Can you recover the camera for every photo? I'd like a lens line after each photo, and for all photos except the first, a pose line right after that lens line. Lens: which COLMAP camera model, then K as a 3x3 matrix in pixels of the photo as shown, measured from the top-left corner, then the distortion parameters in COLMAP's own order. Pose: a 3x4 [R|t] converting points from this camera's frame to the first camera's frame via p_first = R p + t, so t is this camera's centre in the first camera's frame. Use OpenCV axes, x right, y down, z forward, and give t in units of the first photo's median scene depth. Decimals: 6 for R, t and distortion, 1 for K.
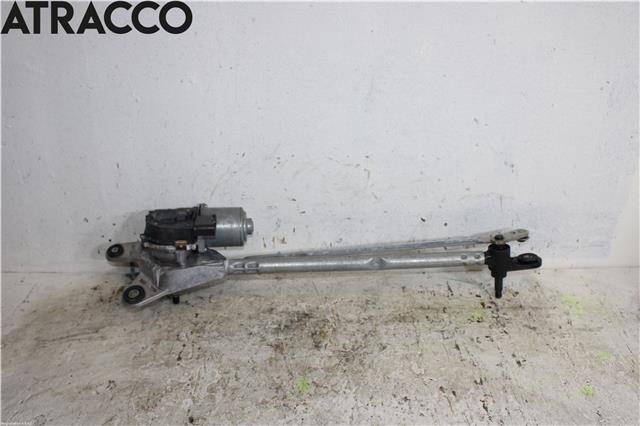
lens RADIAL K [[615.4, 0, 320.0], [0, 615.4, 213.0], [0, 0, 1]] dist [-0.189669, 0.191562]
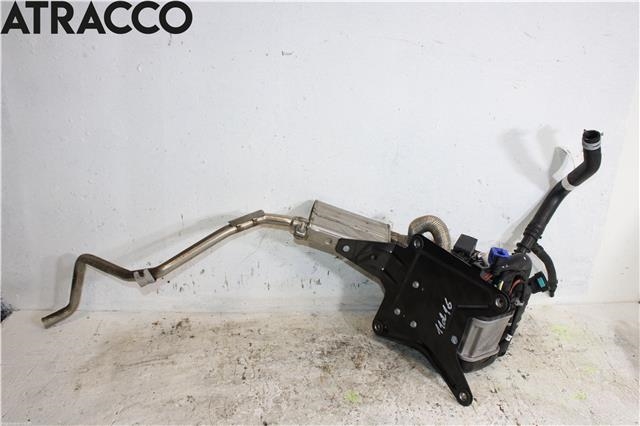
lens RADIAL K [[615.4, 0, 320.0], [0, 615.4, 213.0], [0, 0, 1]] dist [-0.189669, 0.191562]
pose [[0.997853, 0.005099, 0.065294, -0.158526], [0.002120, 0.993928, -0.110013, 0.049364], [-0.065459, 0.109915, 0.991783, -0.212311]]
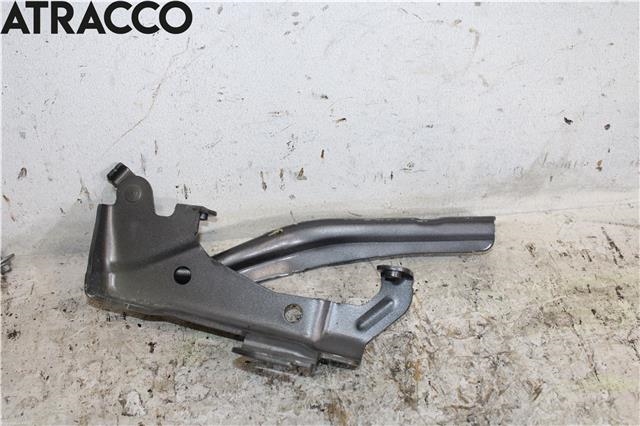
lens RADIAL K [[798.9, 0, 320.0], [0, 798.9, 213.0], [0, 0, 1]] dist [-0.096981, 0.085574]
pose [[0.991800, -0.069879, 0.107006, -0.138157], [0.044933, 0.974484, 0.219913, -0.080518], [-0.119642, -0.213301, 0.969633, 0.406602]]
